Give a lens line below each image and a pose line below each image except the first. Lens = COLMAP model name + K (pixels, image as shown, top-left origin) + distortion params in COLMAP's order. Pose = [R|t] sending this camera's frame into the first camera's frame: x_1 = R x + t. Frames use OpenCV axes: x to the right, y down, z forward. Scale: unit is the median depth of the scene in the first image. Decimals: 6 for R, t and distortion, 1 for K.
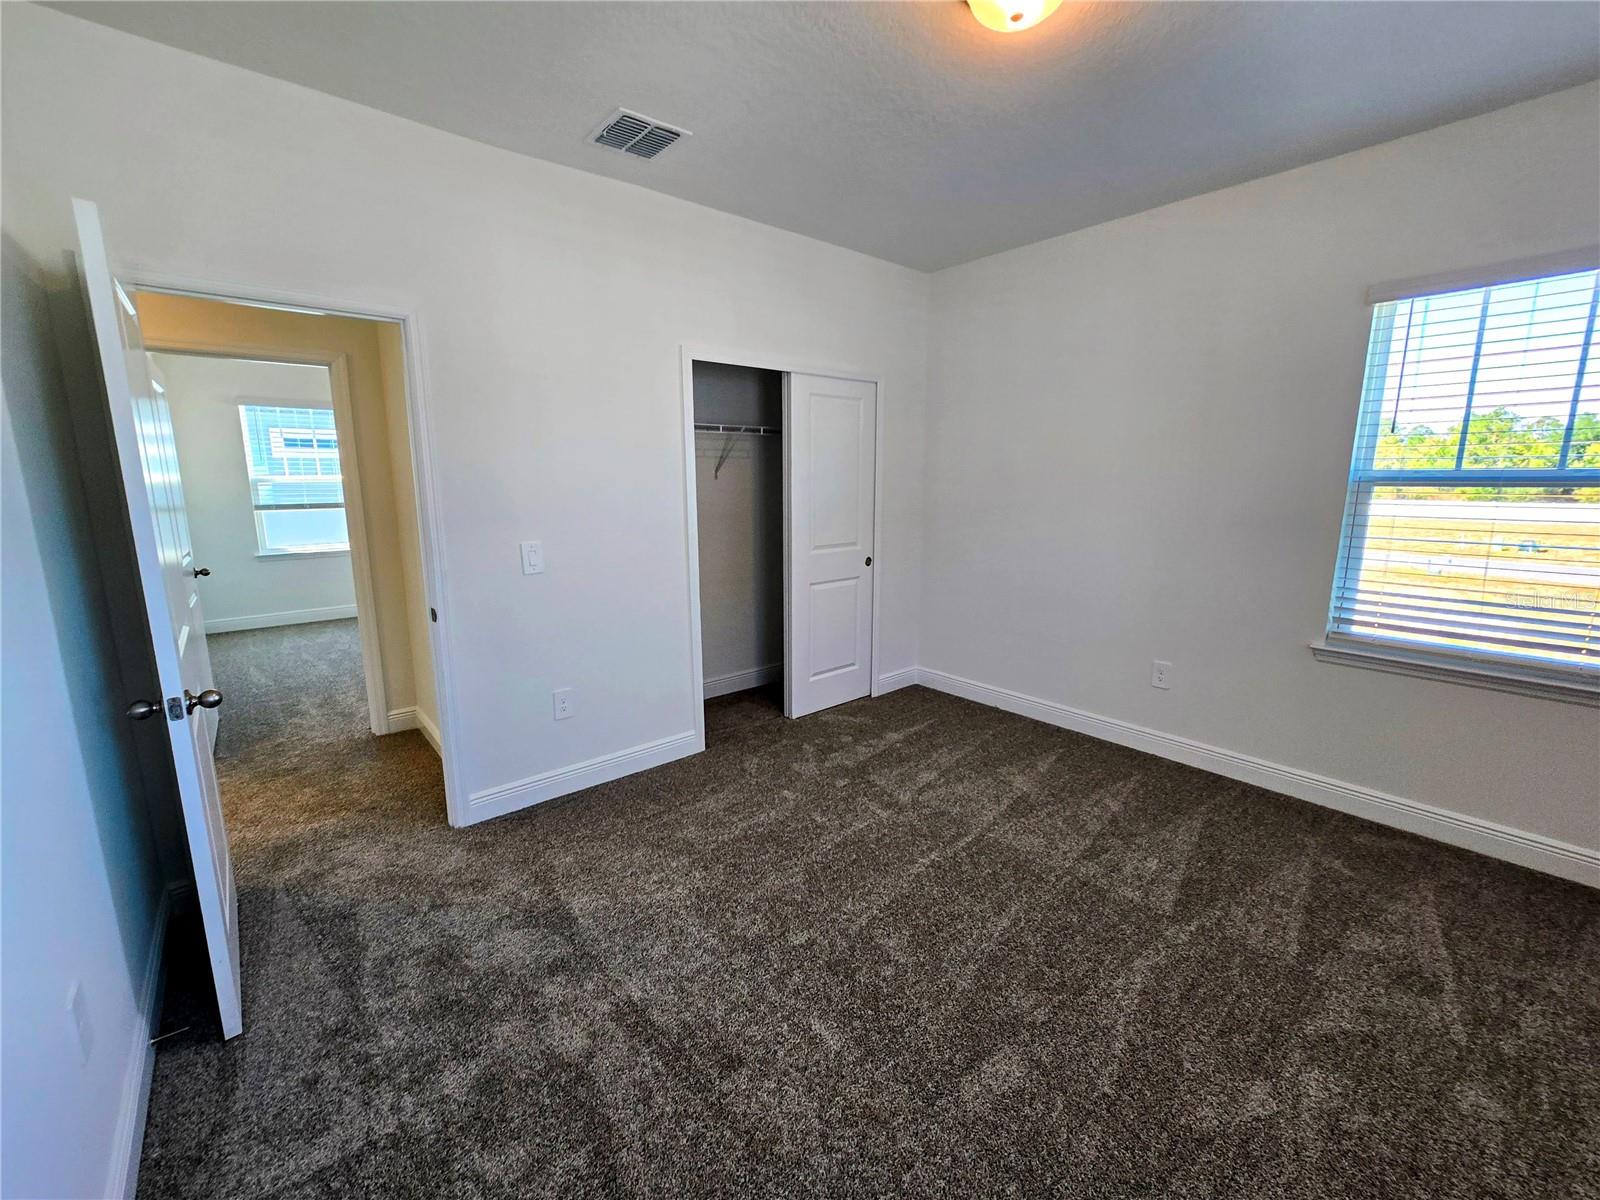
lens RADIAL K [[657.6, 0, 794.5], [0, 657.6, 602.3], [0, 0, 1]] dist [-0.007255, 0.002106]
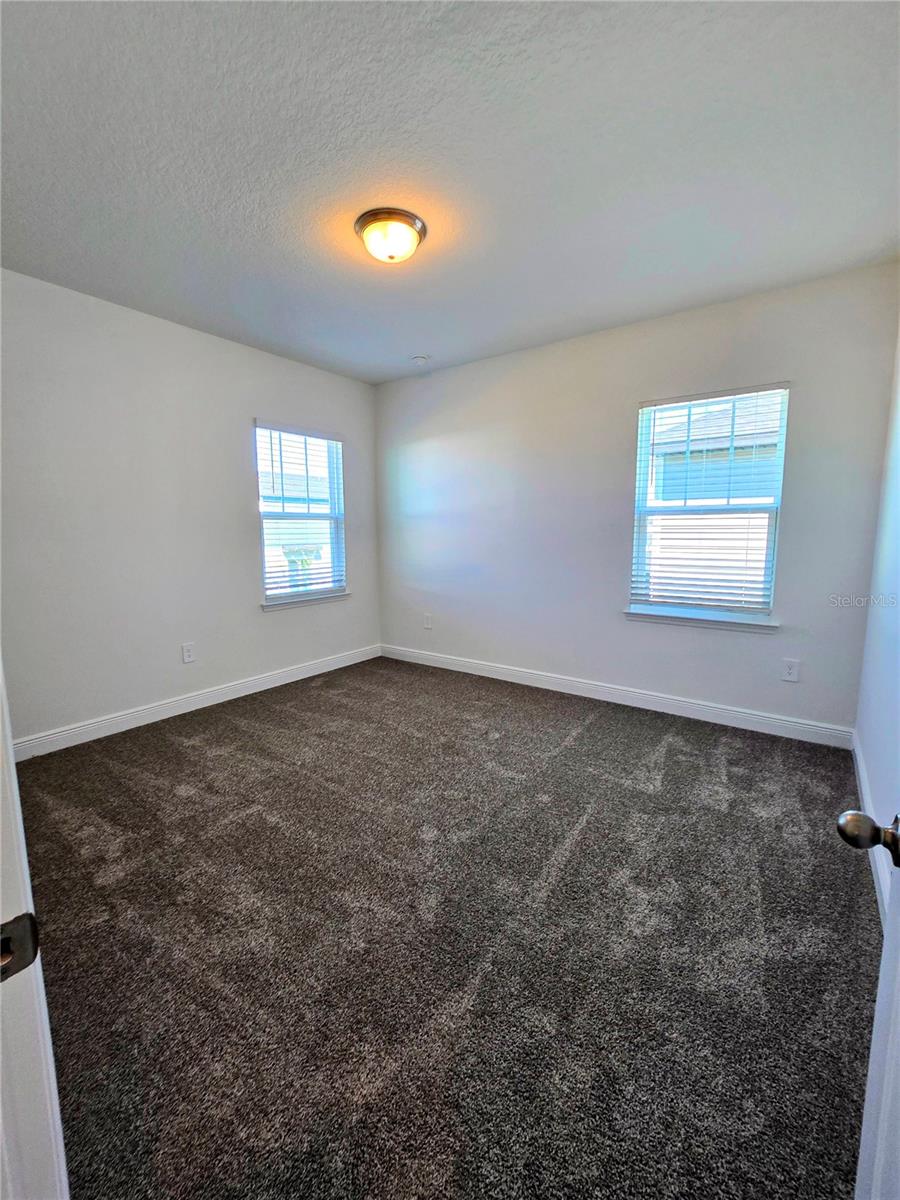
lens RADIAL K [[493.2, 0, 449.6], [0, 493.2, 590.2], [0, 0, 1]] dist [-0.007255, 0.002106]
pose [[-0.196689, -0.136676, 0.970893, -0.682208], [0.182793, 0.967763, 0.173267, -0.122312], [-0.963276, 0.211552, -0.165365, 0.725329]]
